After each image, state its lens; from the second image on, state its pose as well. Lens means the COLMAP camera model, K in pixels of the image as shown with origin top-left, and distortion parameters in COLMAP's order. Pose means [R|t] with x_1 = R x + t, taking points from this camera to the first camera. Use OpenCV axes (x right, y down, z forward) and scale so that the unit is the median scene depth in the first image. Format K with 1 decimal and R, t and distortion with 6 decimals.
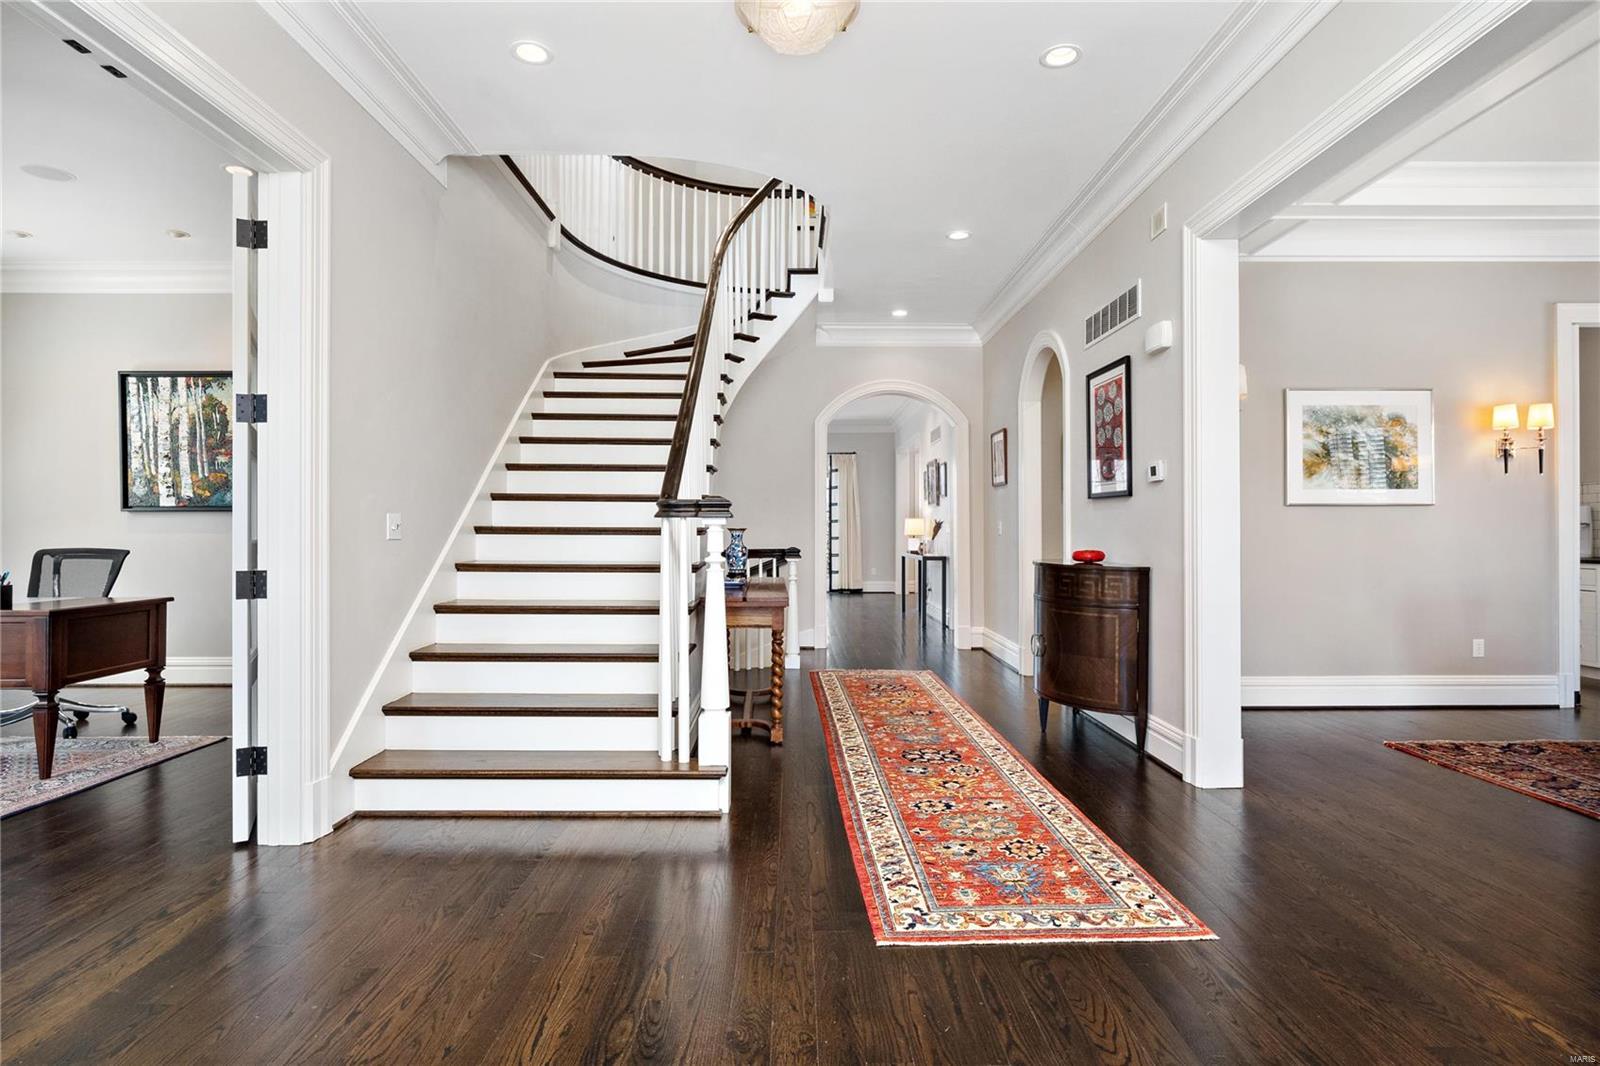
lens RADIAL K [[827.6, 0, 803.9], [0, 827.6, 528.4], [0, 0, 1]] dist [-0.006488, 0.000943]
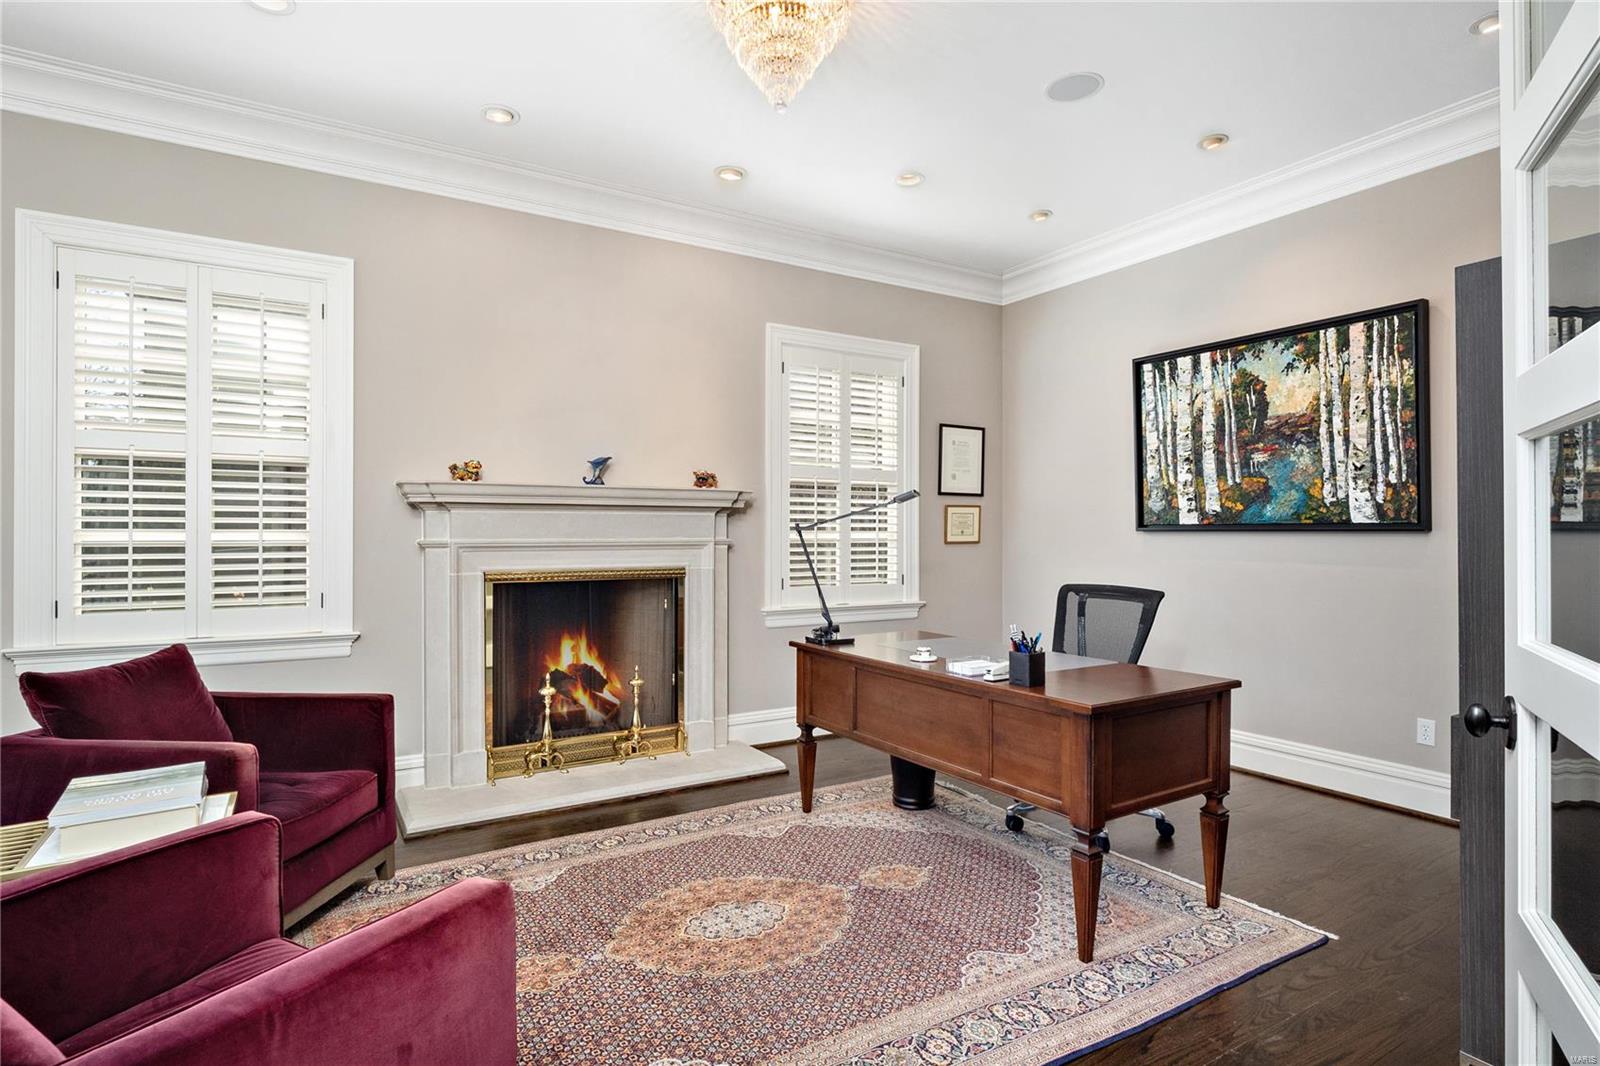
lens RADIAL K [[827.6, 0, 797.7], [0, 827.6, 529.4], [0, 0, 1]] dist [-0.006488, 0.000943]
pose [[0.512176, -0.001478, -0.858879, -0.298626], [0.003596, 0.999993, 0.000423, -0.023937], [0.858873, -0.003305, 0.512178, 0.294963]]
